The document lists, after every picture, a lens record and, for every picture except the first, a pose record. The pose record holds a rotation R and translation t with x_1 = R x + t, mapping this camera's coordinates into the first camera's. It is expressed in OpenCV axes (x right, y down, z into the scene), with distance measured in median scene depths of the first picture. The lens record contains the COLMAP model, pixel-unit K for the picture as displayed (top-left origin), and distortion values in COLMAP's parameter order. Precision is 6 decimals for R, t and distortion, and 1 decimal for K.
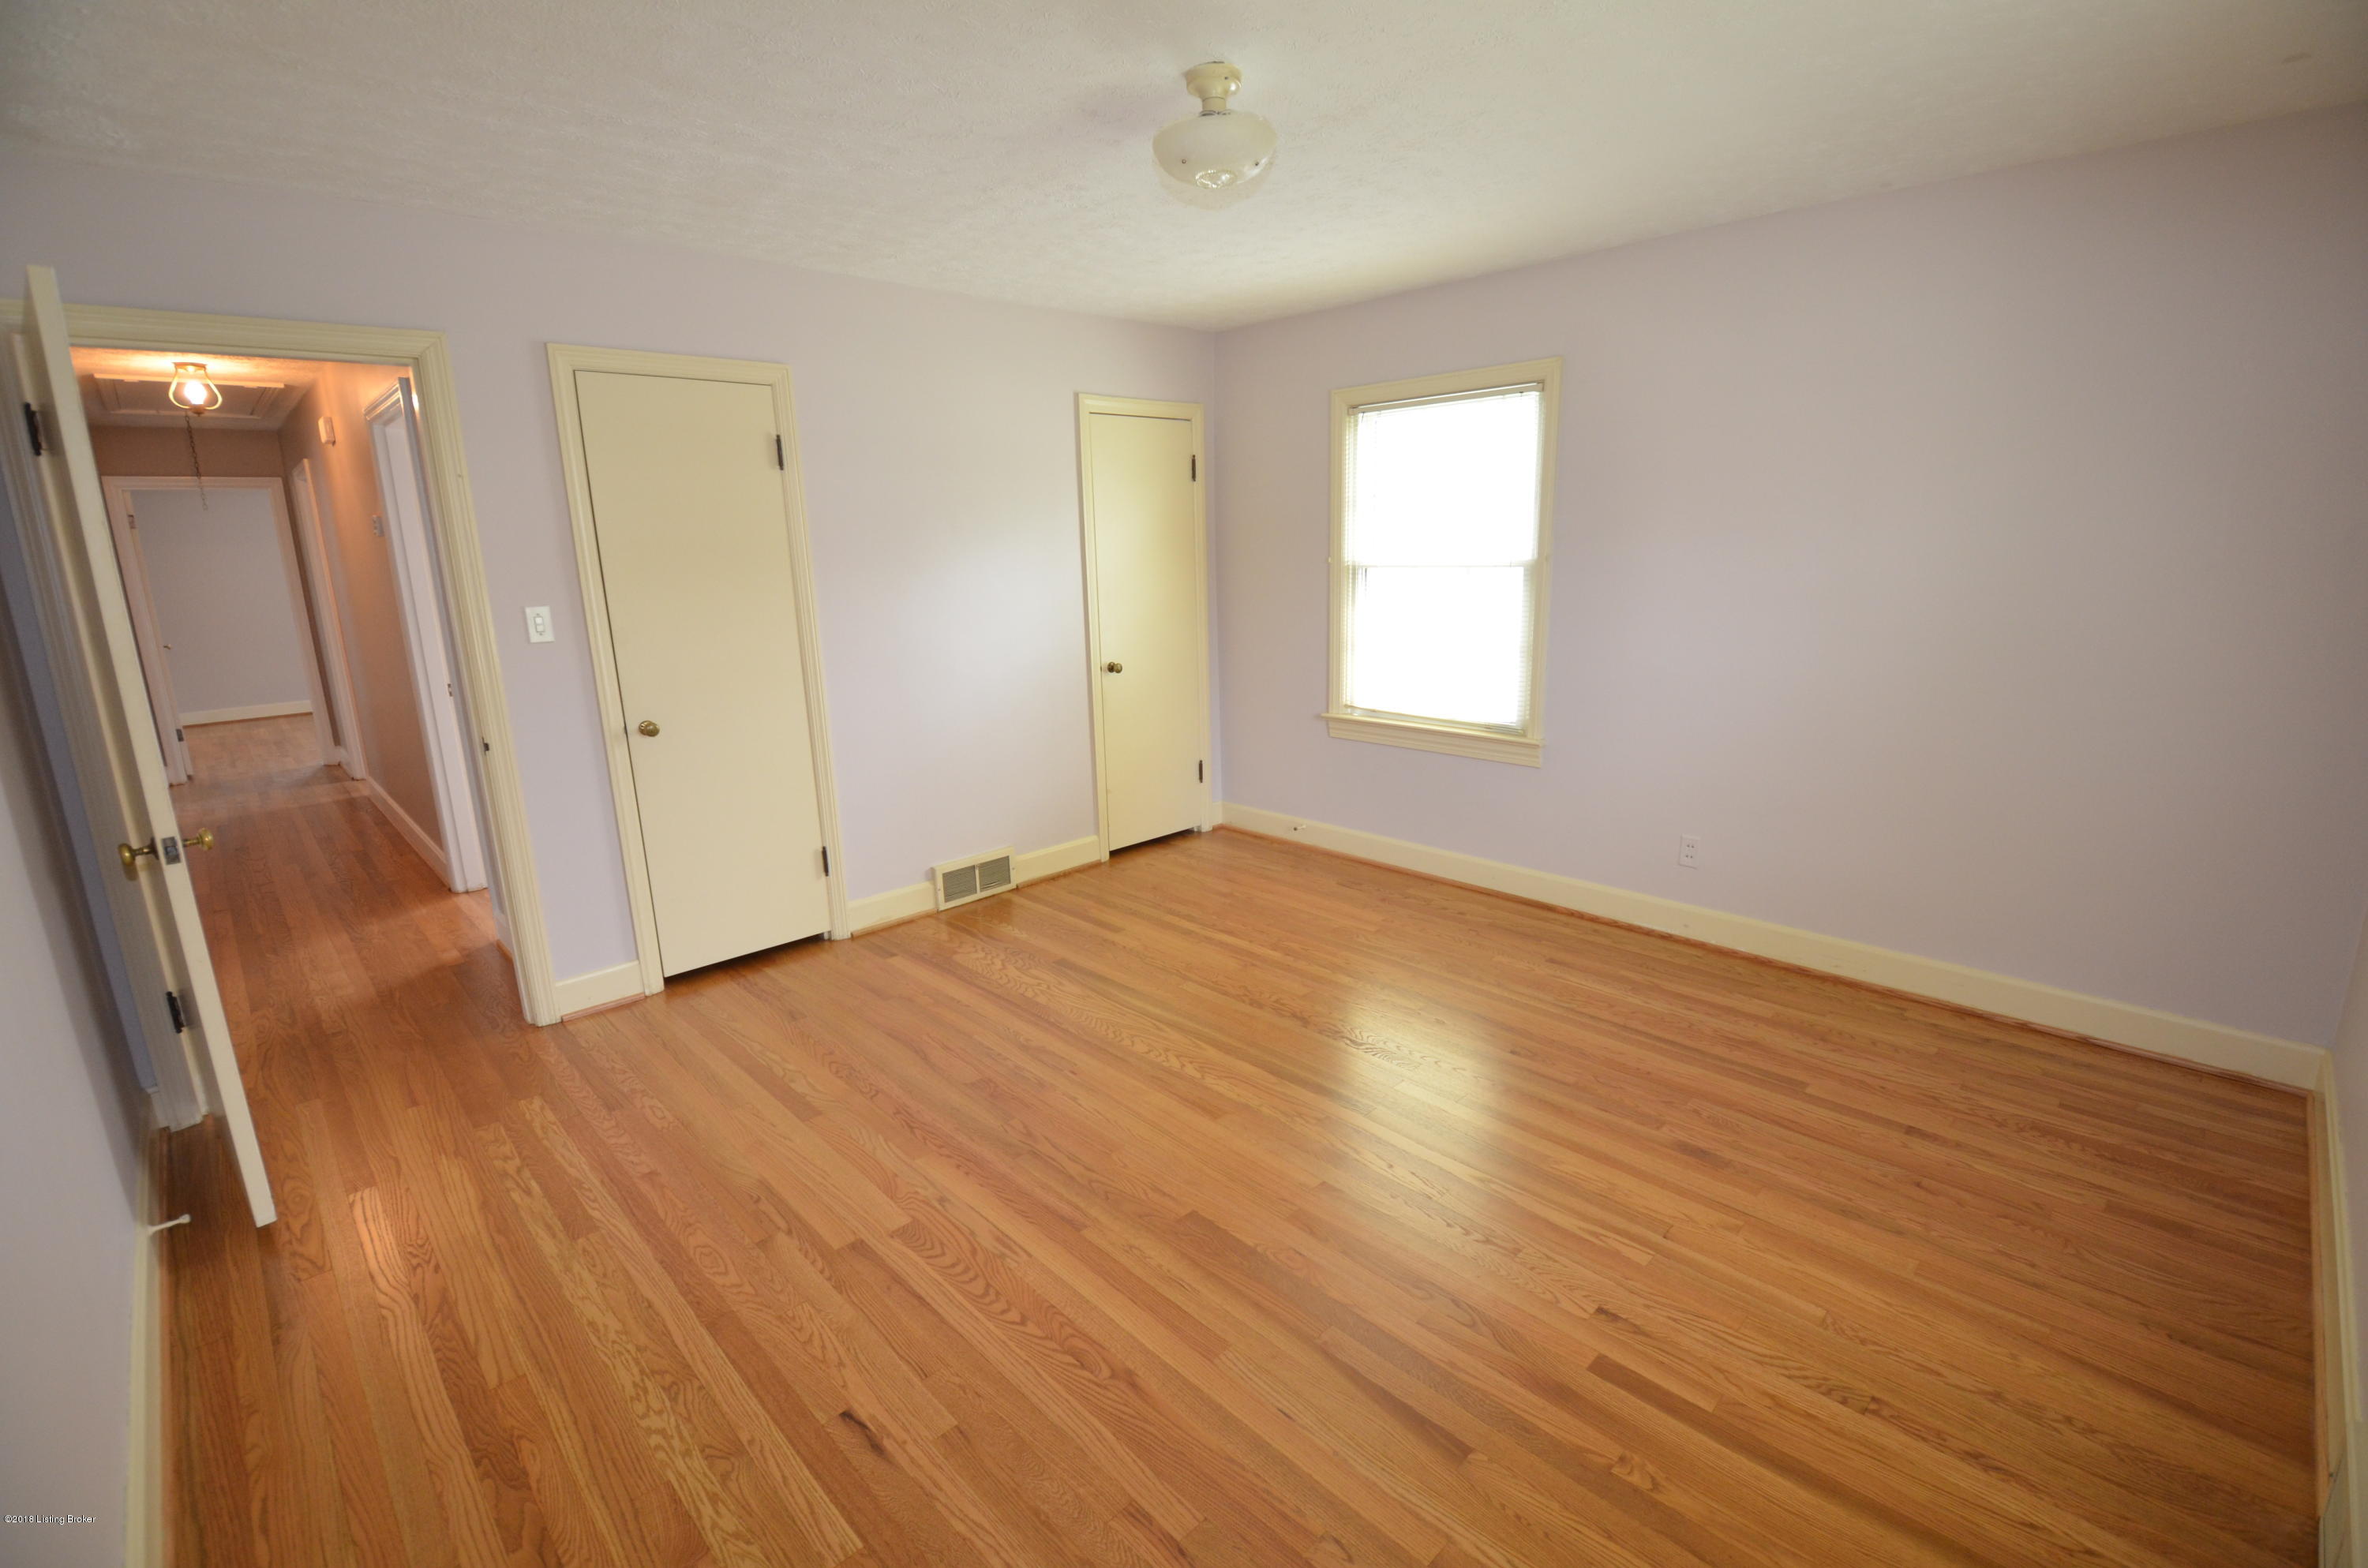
lens RADIAL K [[1040.9, 0, 1189.2], [0, 1040.9, 782.1], [0, 0, 1]] dist [-0.009291, -0.001804]
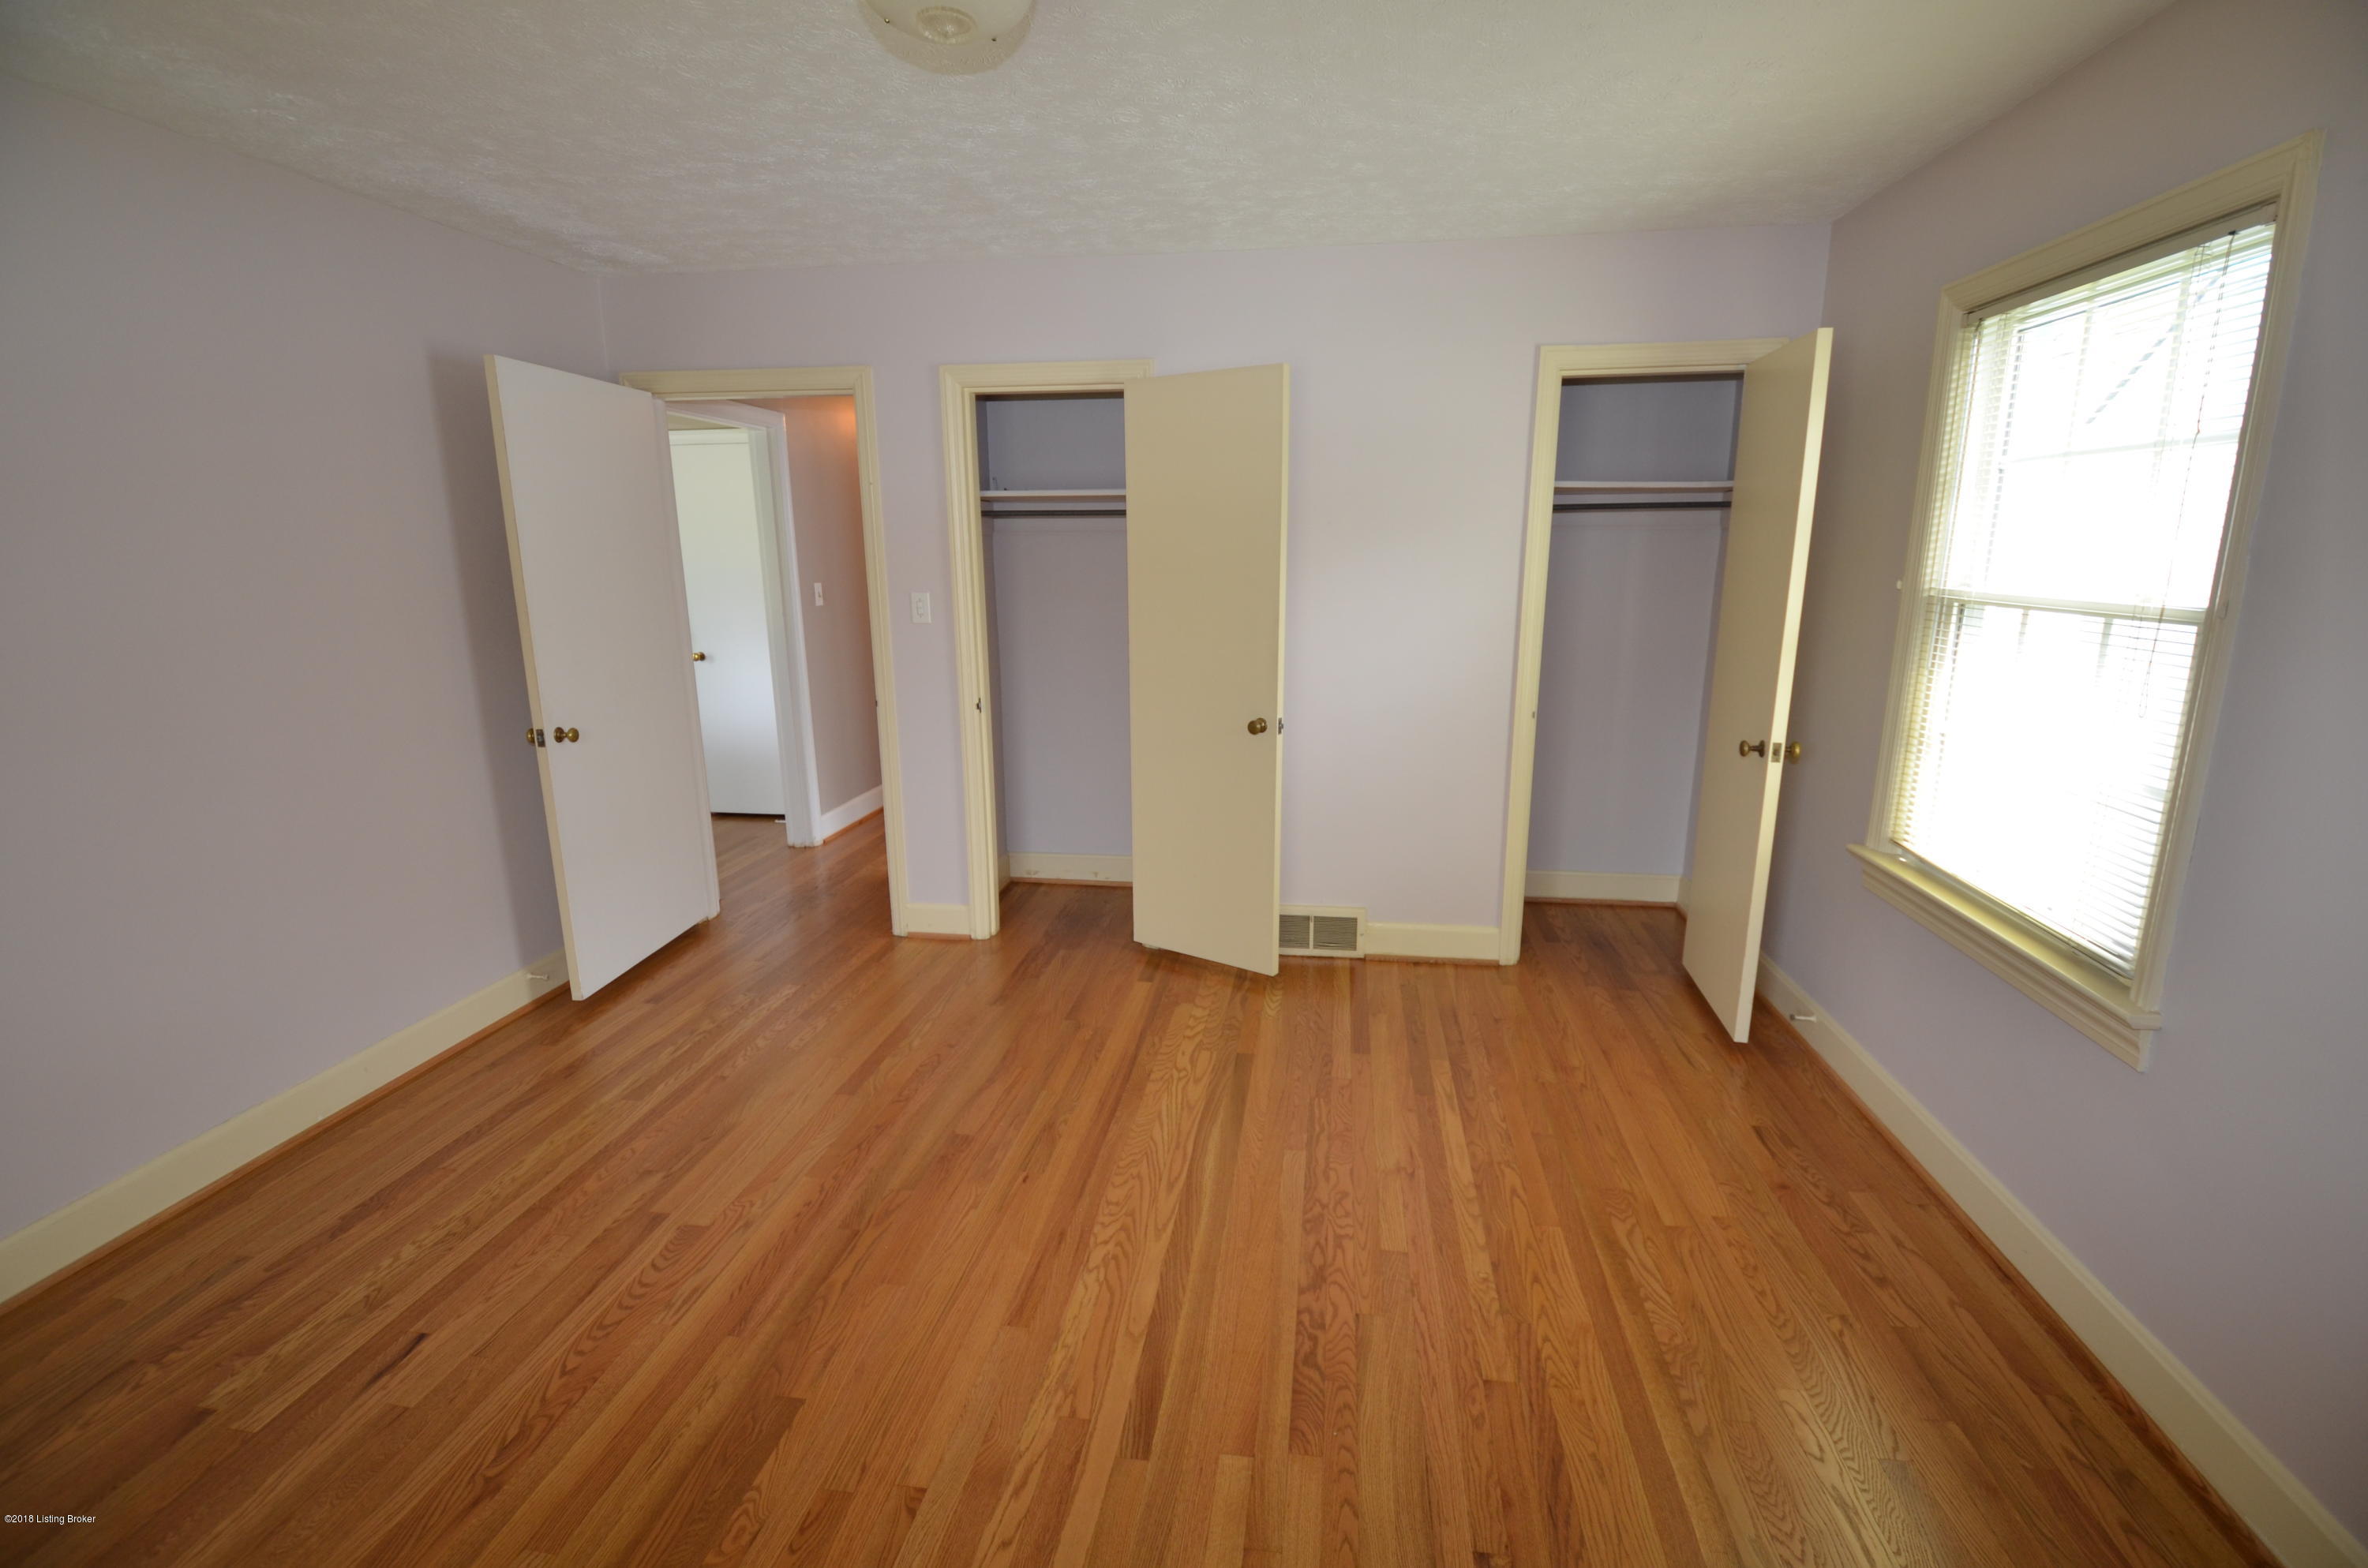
lens RADIAL K [[1040.9, 0, 1187.4], [0, 1040.9, 773.9], [0, 0, 1]] dist [-0.009291, -0.001804]
pose [[0.610096, 0.190570, -0.769068, 0.428932], [-0.186257, 0.977939, 0.094570, -0.113086], [0.770124, 0.085547, 0.632132, 0.419729]]
